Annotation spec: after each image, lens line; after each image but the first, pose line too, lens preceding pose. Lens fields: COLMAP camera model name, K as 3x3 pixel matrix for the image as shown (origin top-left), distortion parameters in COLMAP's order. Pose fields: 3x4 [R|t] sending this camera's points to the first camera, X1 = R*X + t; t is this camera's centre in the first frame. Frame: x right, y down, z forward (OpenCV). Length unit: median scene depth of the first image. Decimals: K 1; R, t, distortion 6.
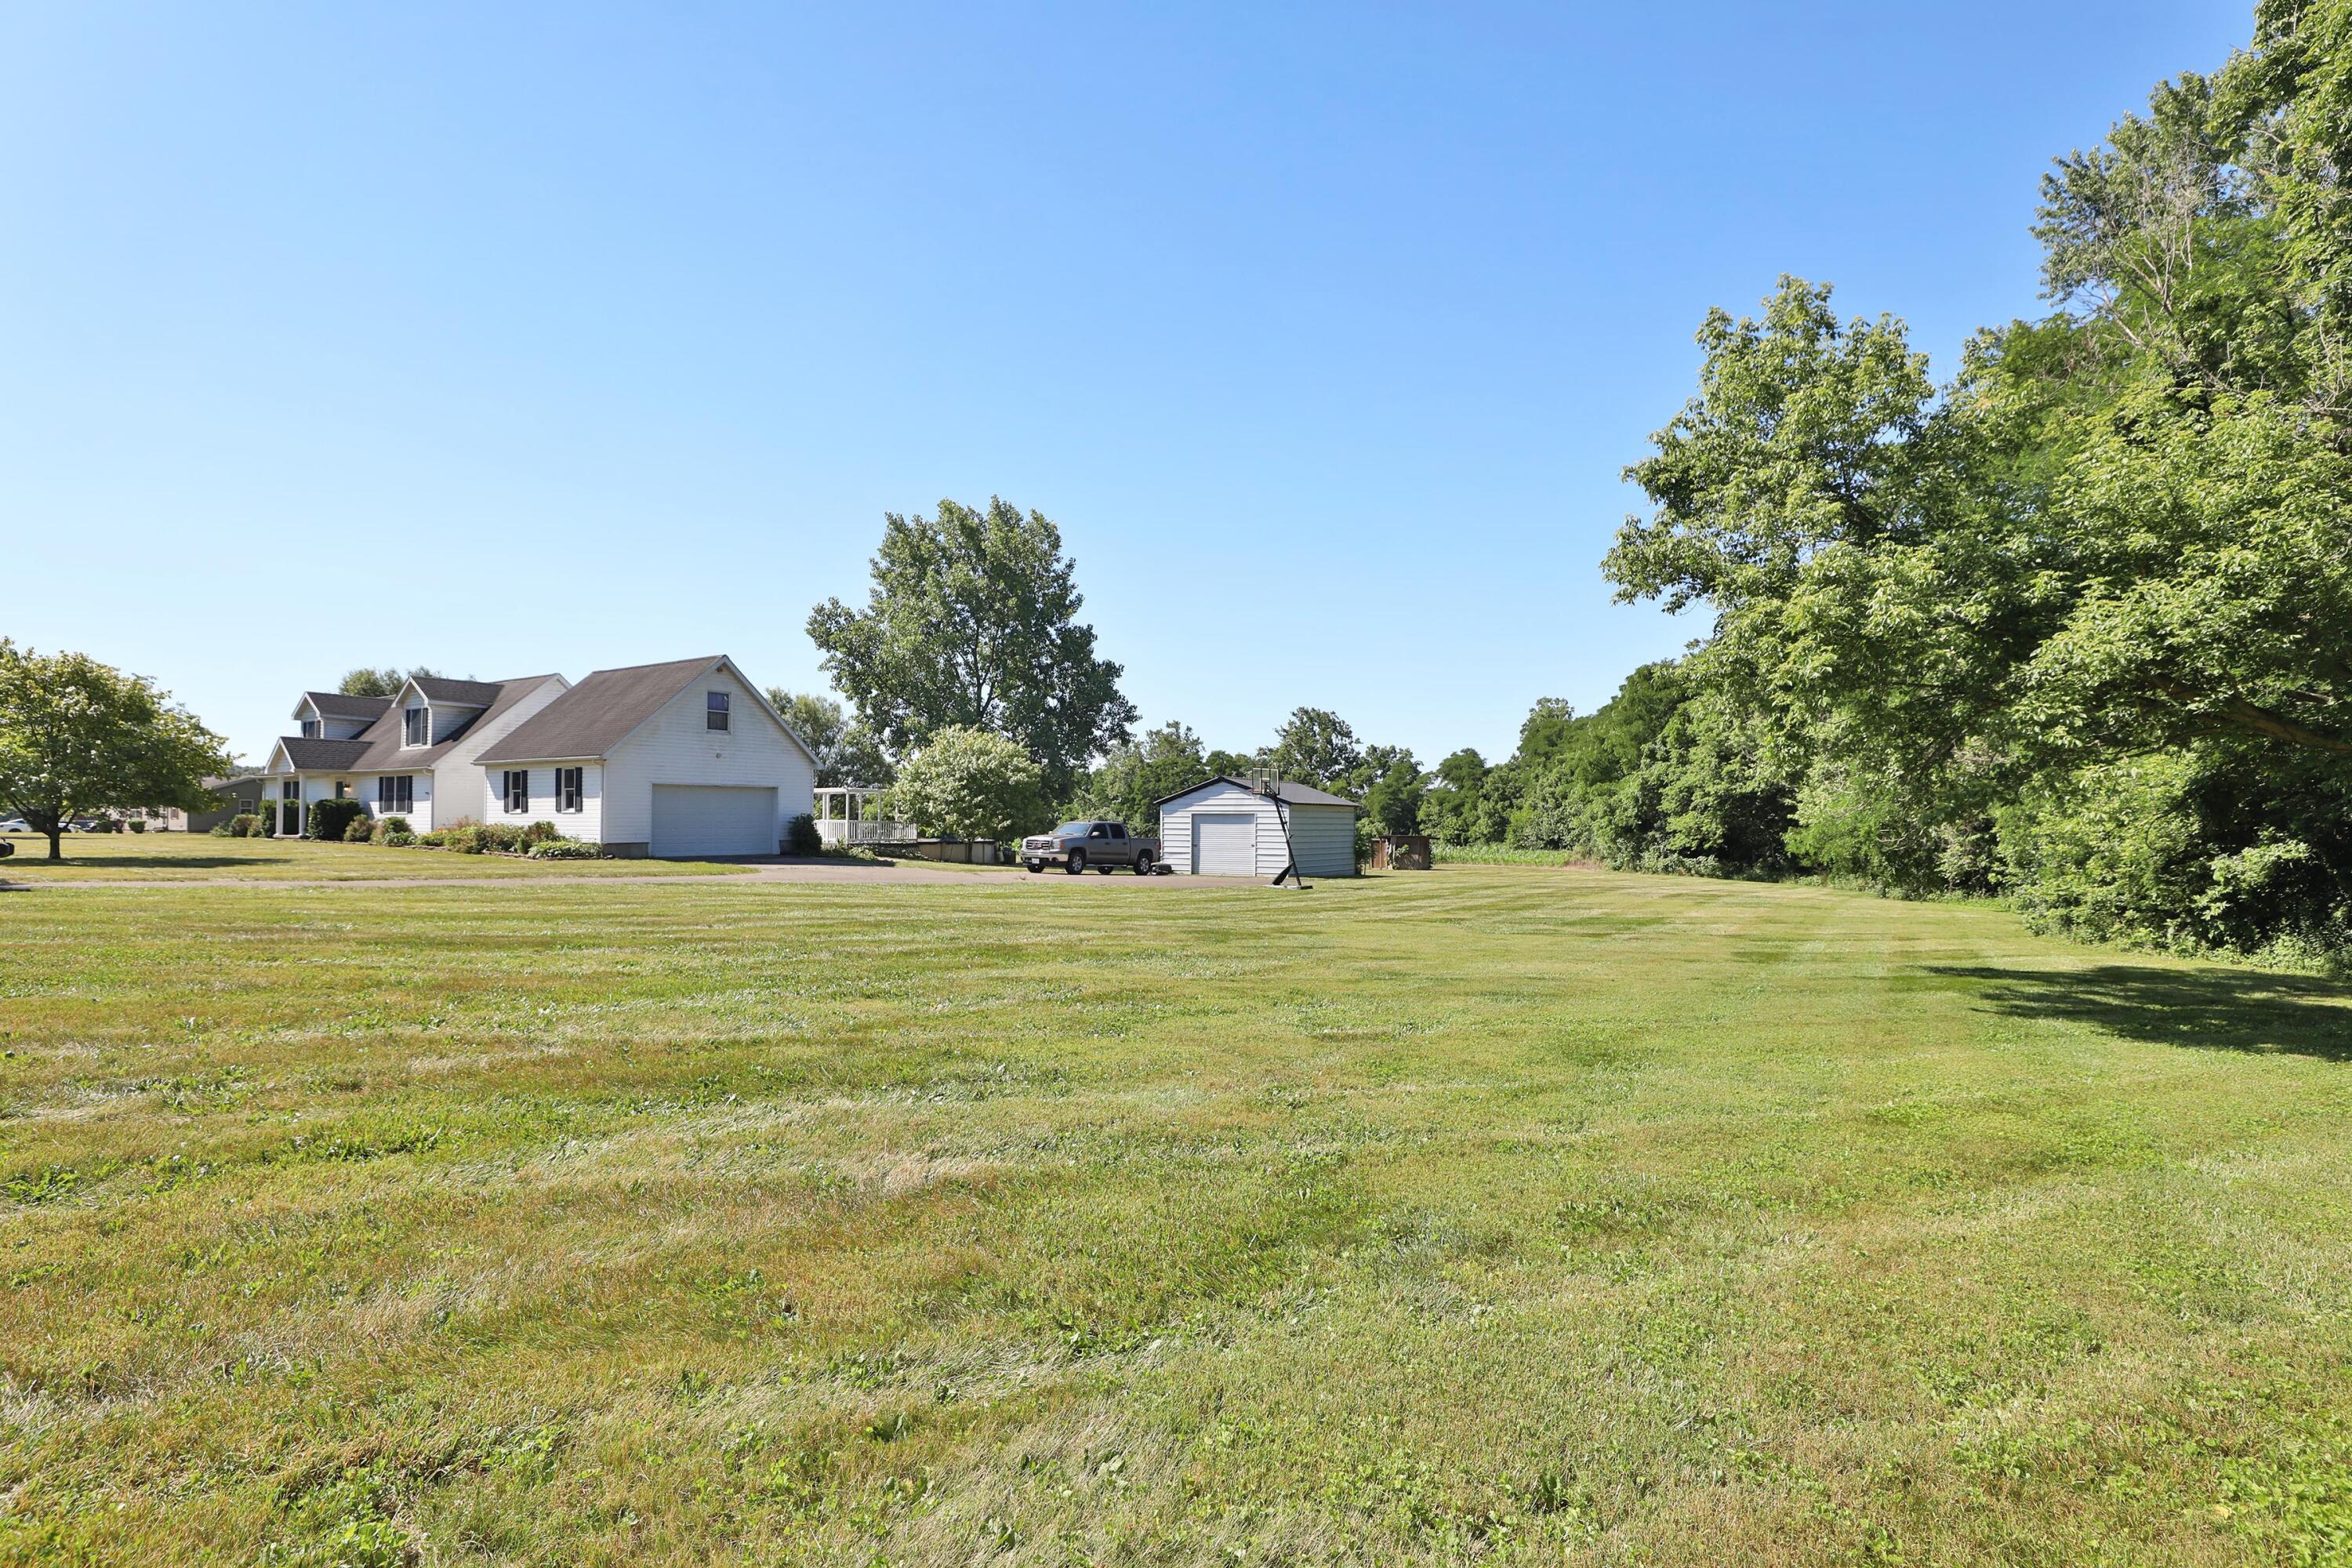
lens RADIAL K [[1152.6, 0, 1176.0], [0, 1152.6, 784.0], [0, 0, 1]] dist [-0.000805, -0.000074]
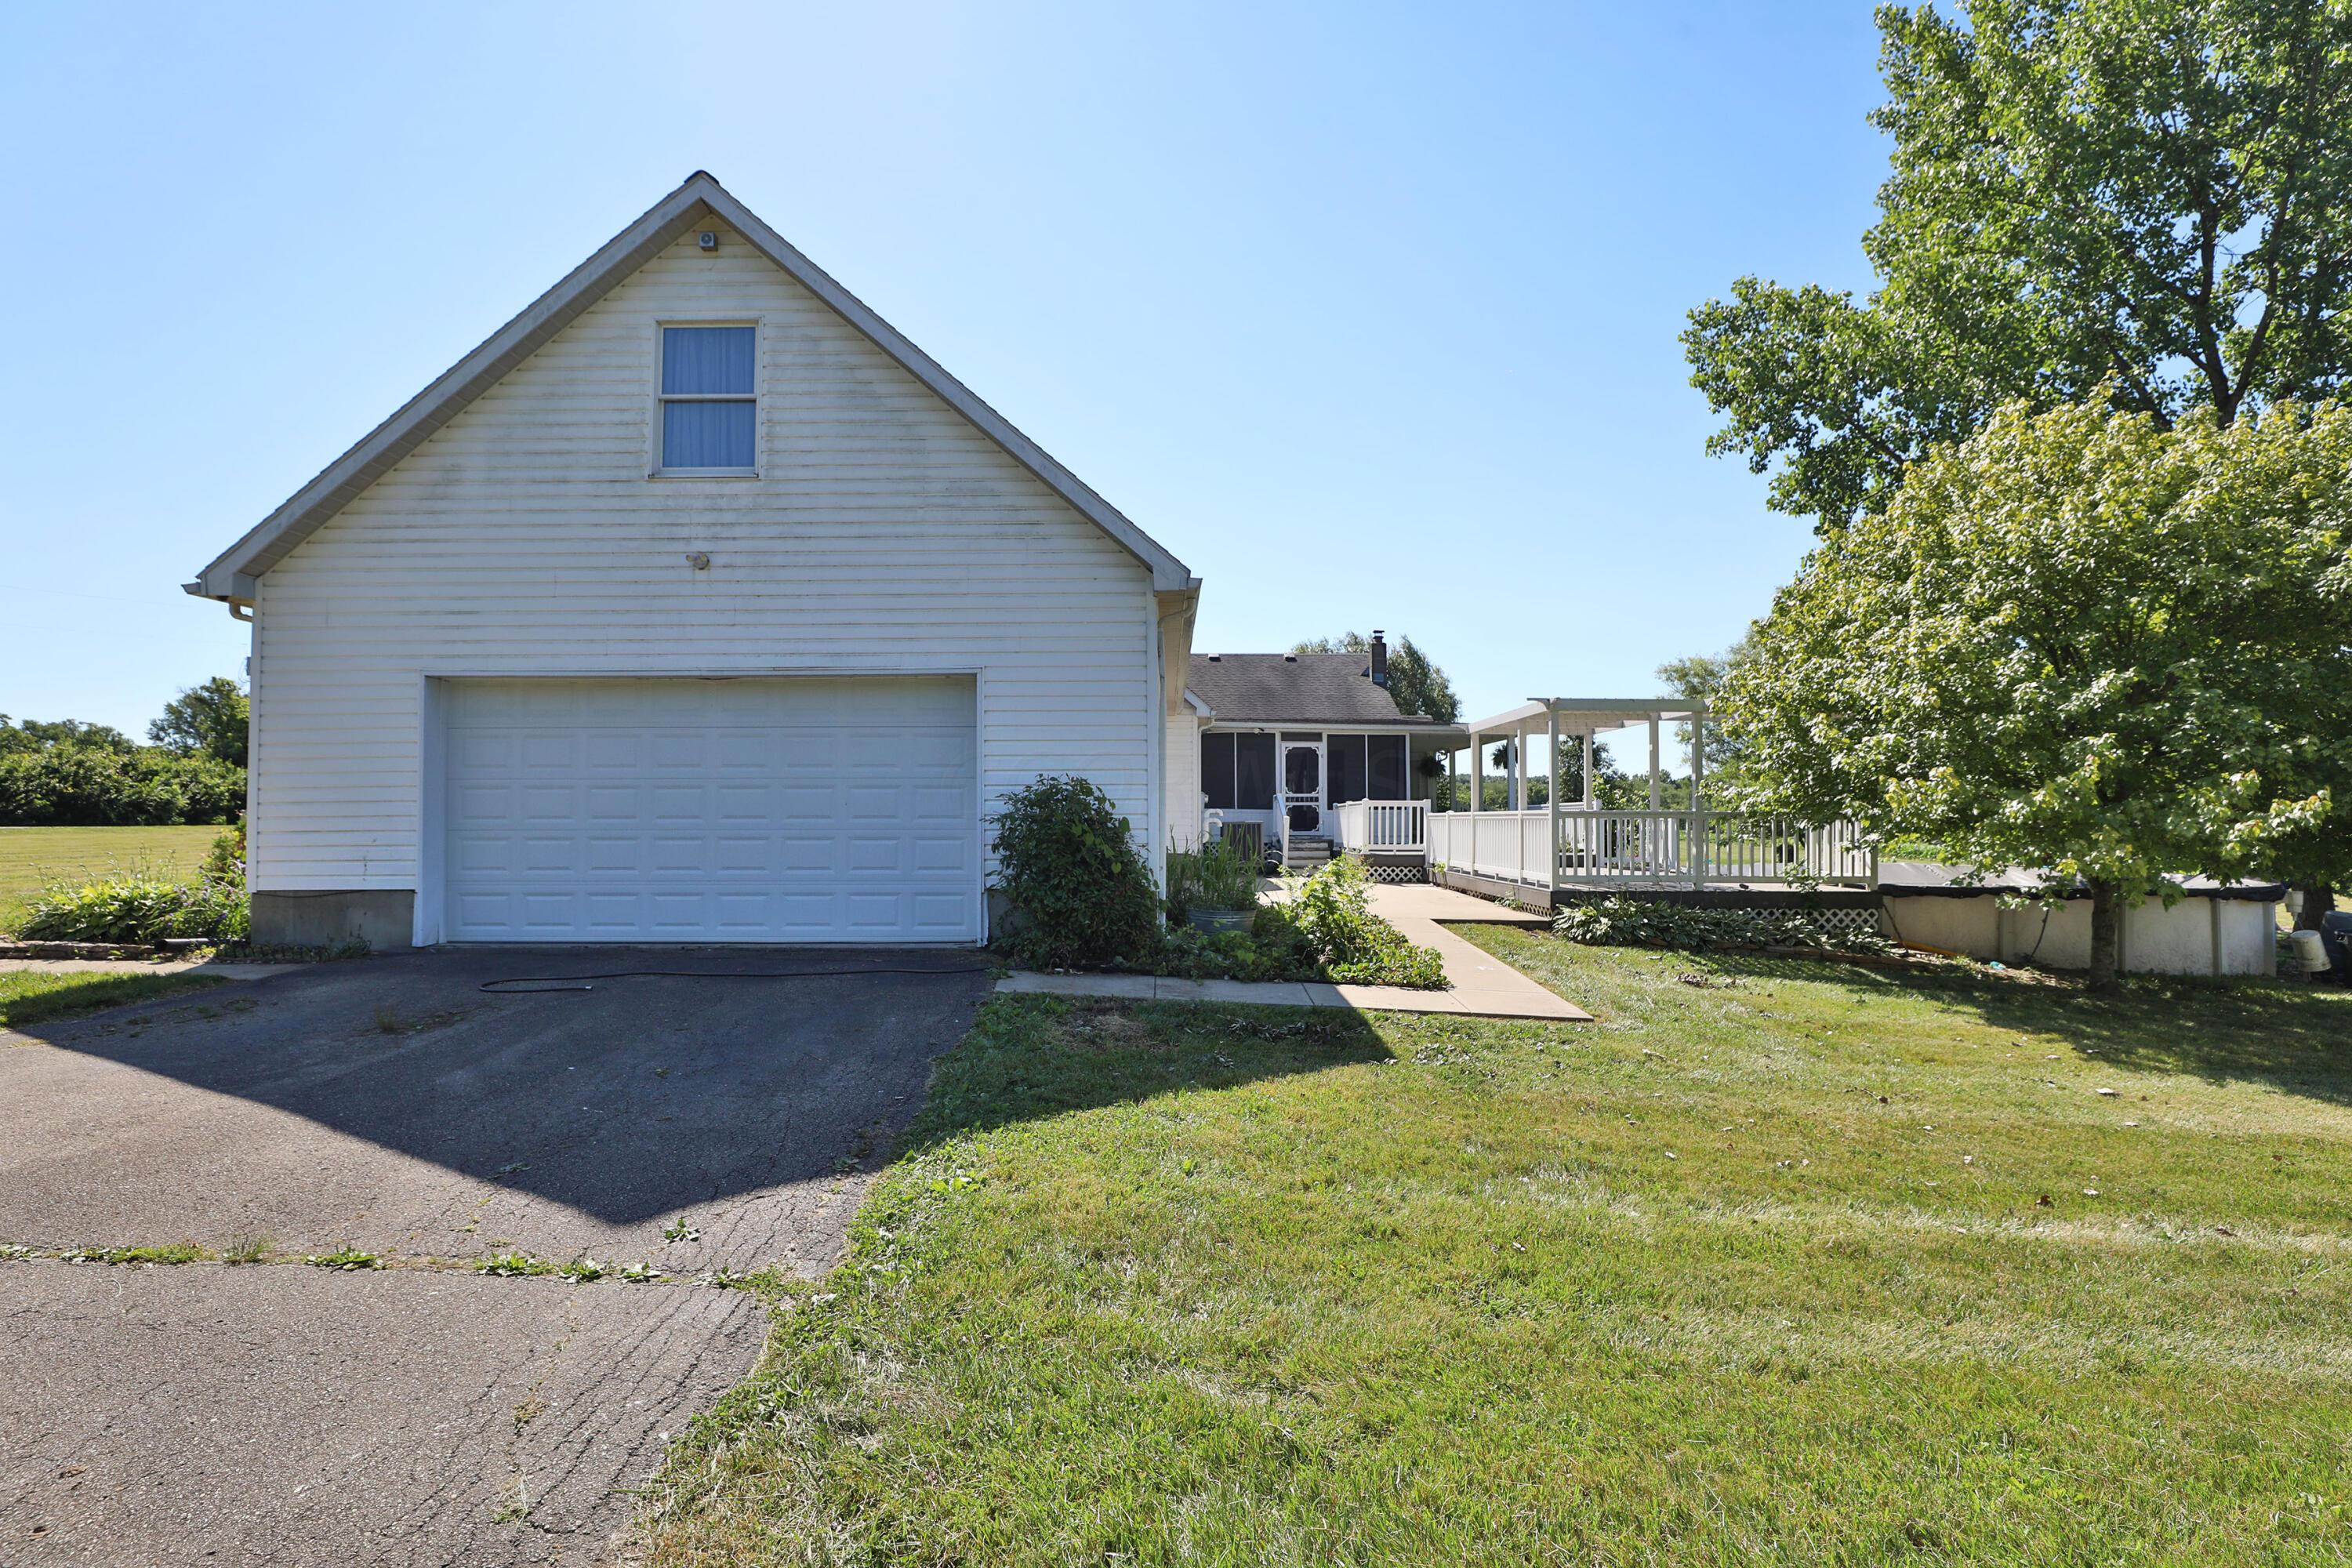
lens RADIAL K [[1152.6, 0, 1176.0], [0, 1152.6, 784.0], [0, 0, 1]] dist [-0.000805, -0.000074]
pose [[0.565983, -0.035219, -0.823665, -0.100303], [0.032854, 0.999257, -0.020152, 0.028147], [0.823762, -0.015654, 0.566719, 0.765901]]
